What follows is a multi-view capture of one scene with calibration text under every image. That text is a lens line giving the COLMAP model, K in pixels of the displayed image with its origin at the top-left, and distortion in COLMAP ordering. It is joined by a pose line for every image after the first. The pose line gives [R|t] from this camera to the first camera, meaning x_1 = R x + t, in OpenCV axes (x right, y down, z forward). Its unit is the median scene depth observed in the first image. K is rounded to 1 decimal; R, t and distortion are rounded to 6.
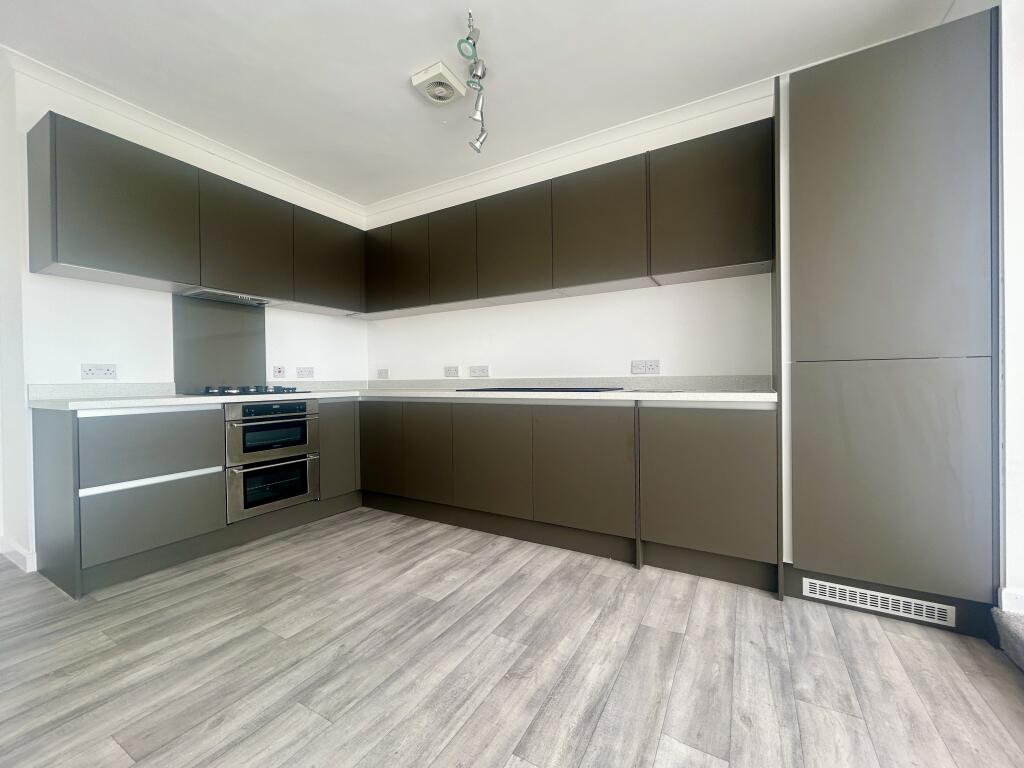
lens RADIAL K [[404.1, 0, 512.0], [0, 404.1, 384.0], [0, 0, 1]] dist [-0.000231, 0.000140]
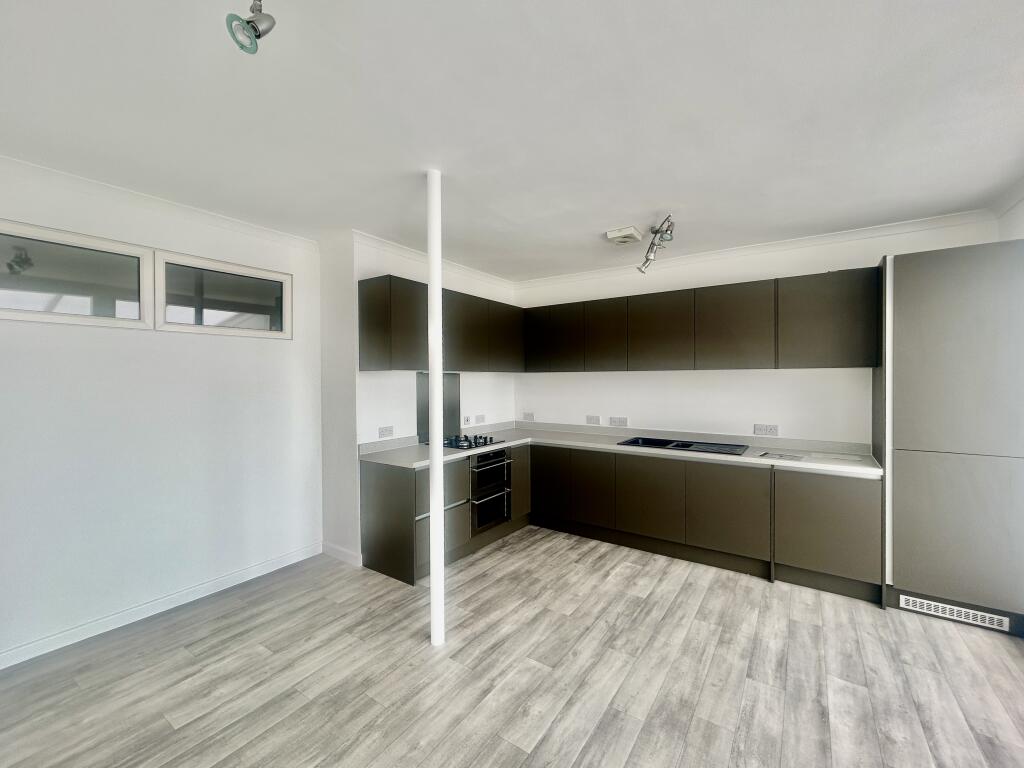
lens RADIAL K [[420.3, 0, 512.0], [0, 420.3, 384.0], [0, 0, 1]] dist [0.000366, -0.000155]
pose [[0.996523, 0.008562, -0.082879, -0.580537], [-0.008068, 0.999948, 0.006296, -0.293559], [0.082928, -0.005606, 0.996540, -0.654292]]
